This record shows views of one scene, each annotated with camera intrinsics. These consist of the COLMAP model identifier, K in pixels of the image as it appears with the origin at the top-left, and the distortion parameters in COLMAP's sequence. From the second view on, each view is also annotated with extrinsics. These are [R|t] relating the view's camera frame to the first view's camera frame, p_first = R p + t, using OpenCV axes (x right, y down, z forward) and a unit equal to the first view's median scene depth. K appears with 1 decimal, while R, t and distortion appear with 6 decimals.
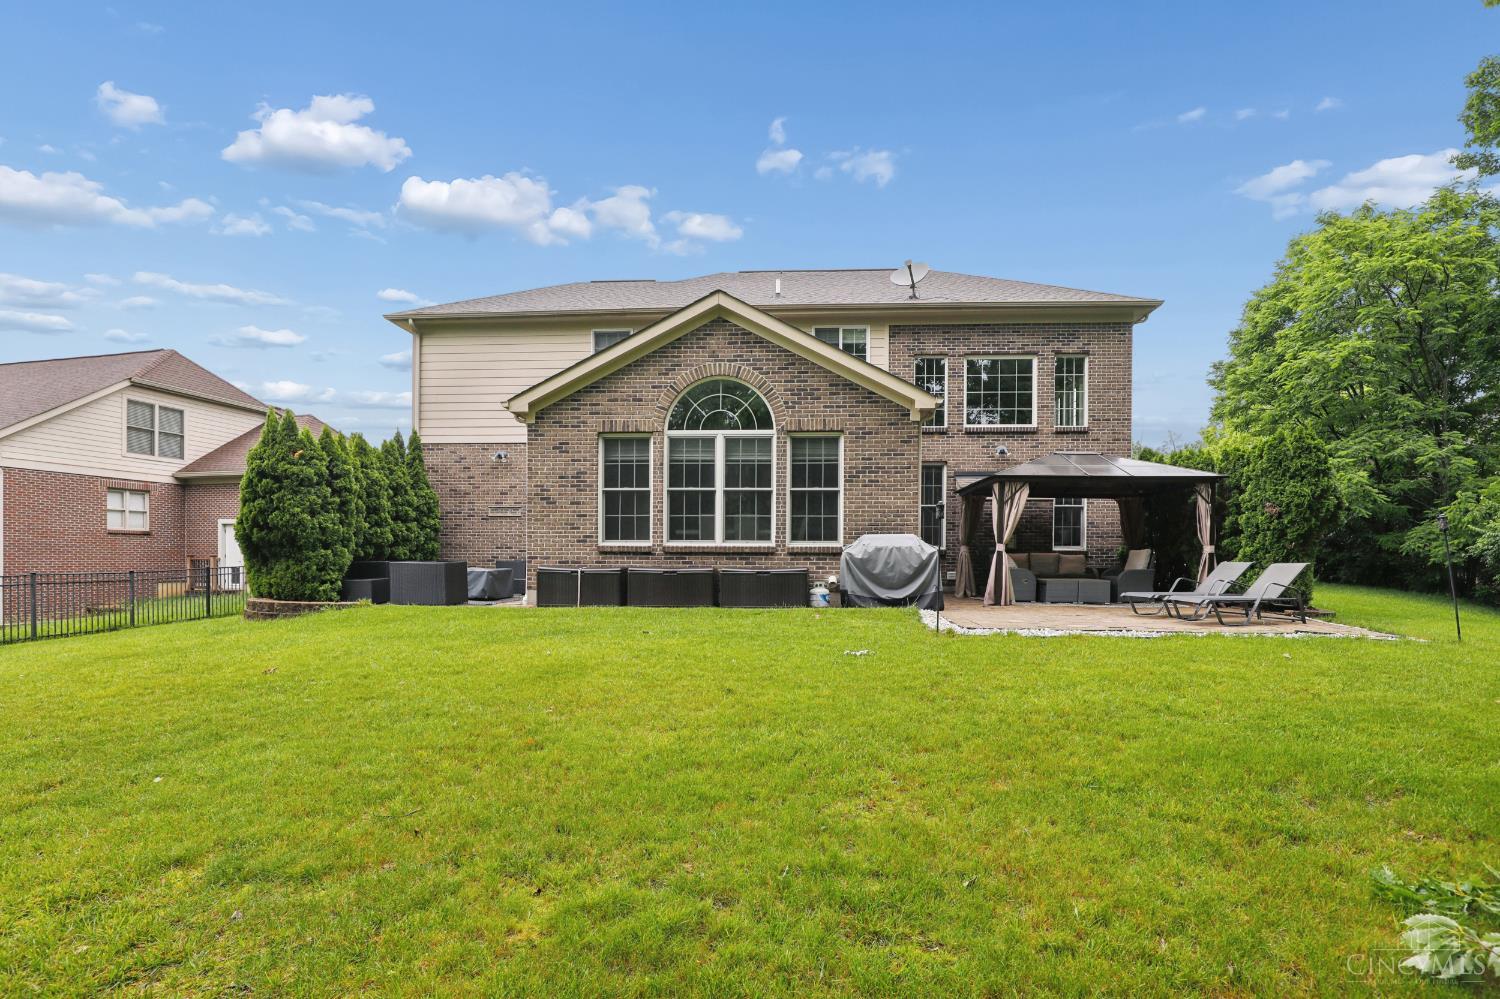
lens RADIAL K [[695.7, 0, 753.2], [0, 695.7, 567.3], [0, 0, 1]] dist [-0.003135, -0.000146]
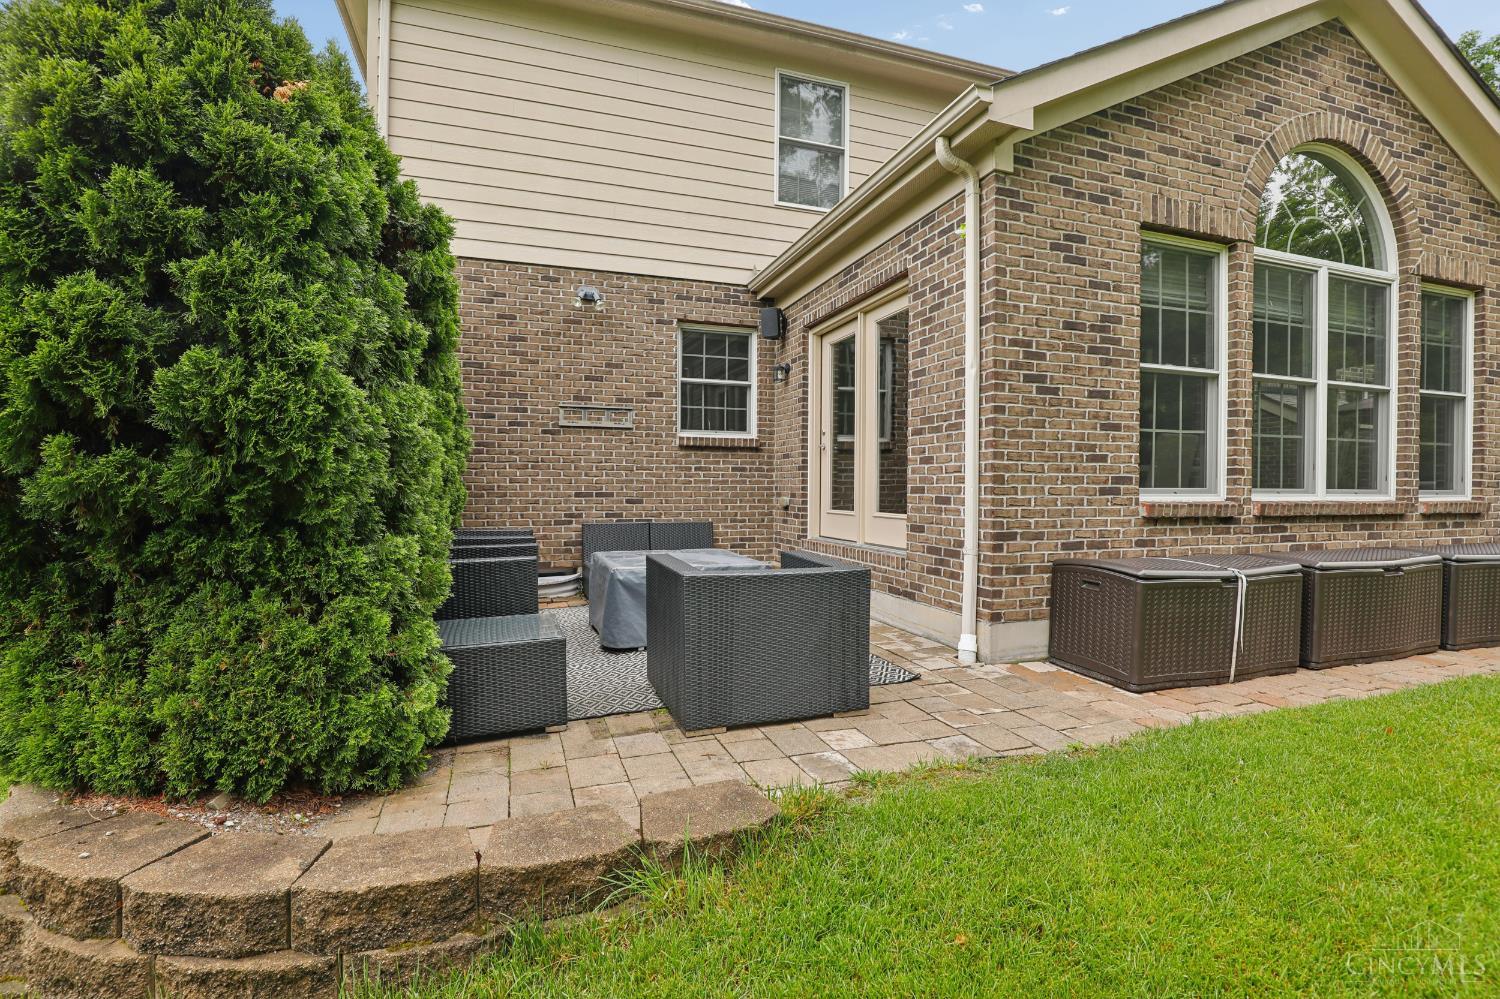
lens RADIAL K [[664.2, 0, 750.0], [0, 664.2, 499.5], [0, 0, 1]] dist [-0.021349, 0.000332]
pose [[0.922950, -0.008302, 0.384831, -0.583460], [0.004748, 0.999937, 0.010184, -0.038346], [-0.384891, -0.007572, 0.922931, 0.735948]]
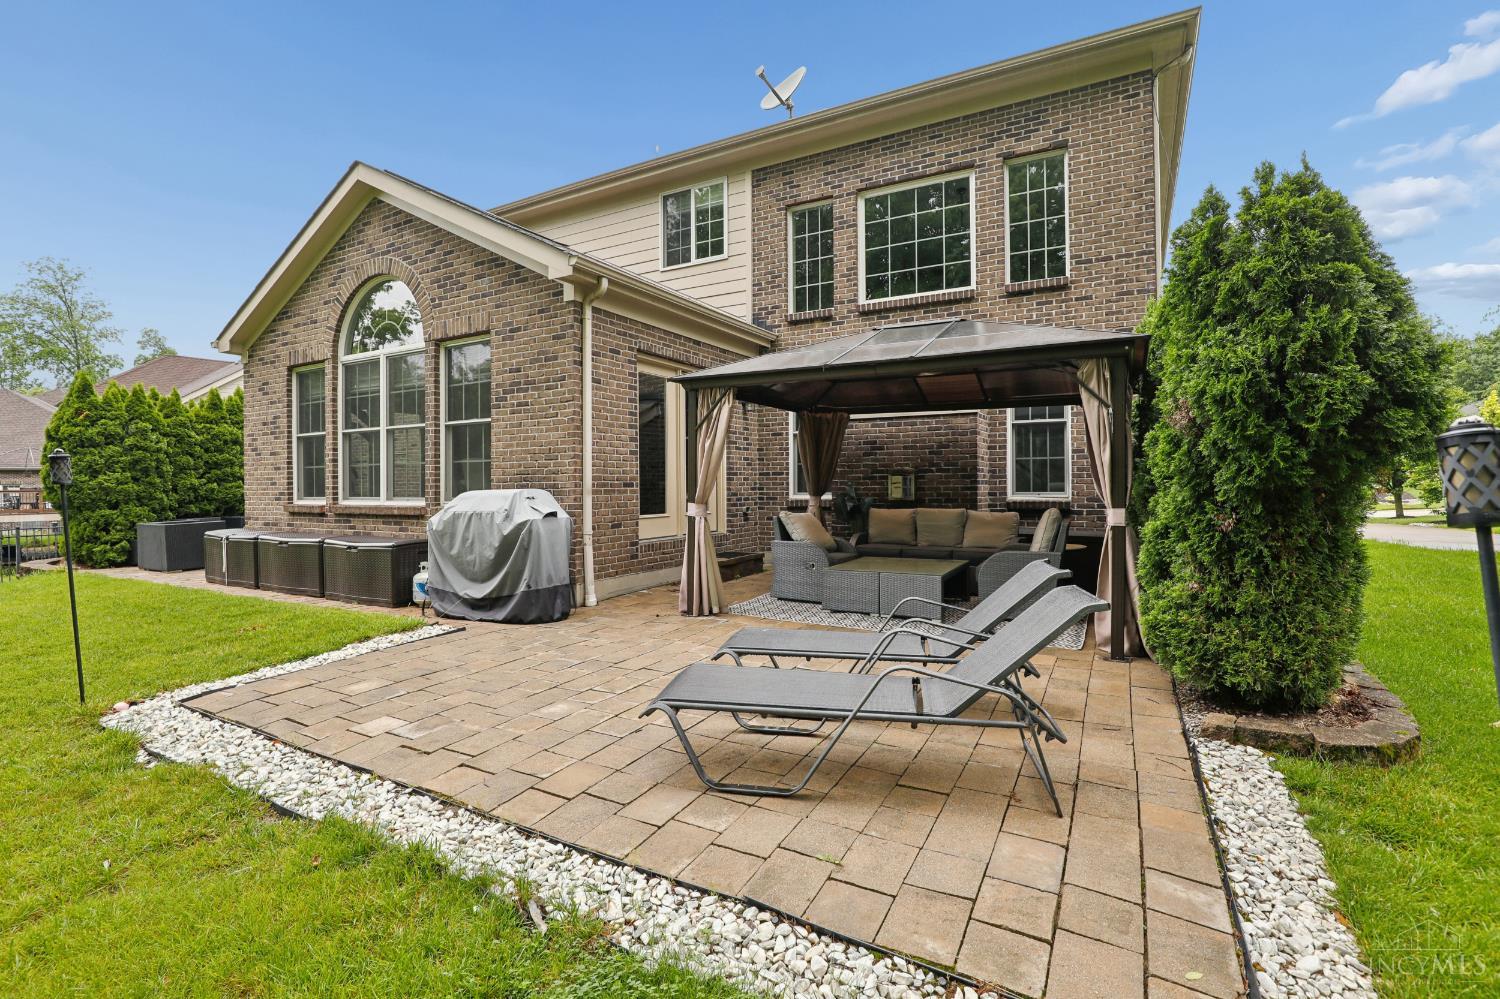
lens RADIAL K [[683.5, 0, 744.0], [0, 683.5, 487.6], [0, 0, 1]] dist [-0.022191, 0.000111]
pose [[0.905847, -0.012183, -0.423430, 0.599395], [0.008084, 0.999901, -0.011475, -0.038100], [0.423528, 0.006971, 0.905856, 0.508239]]
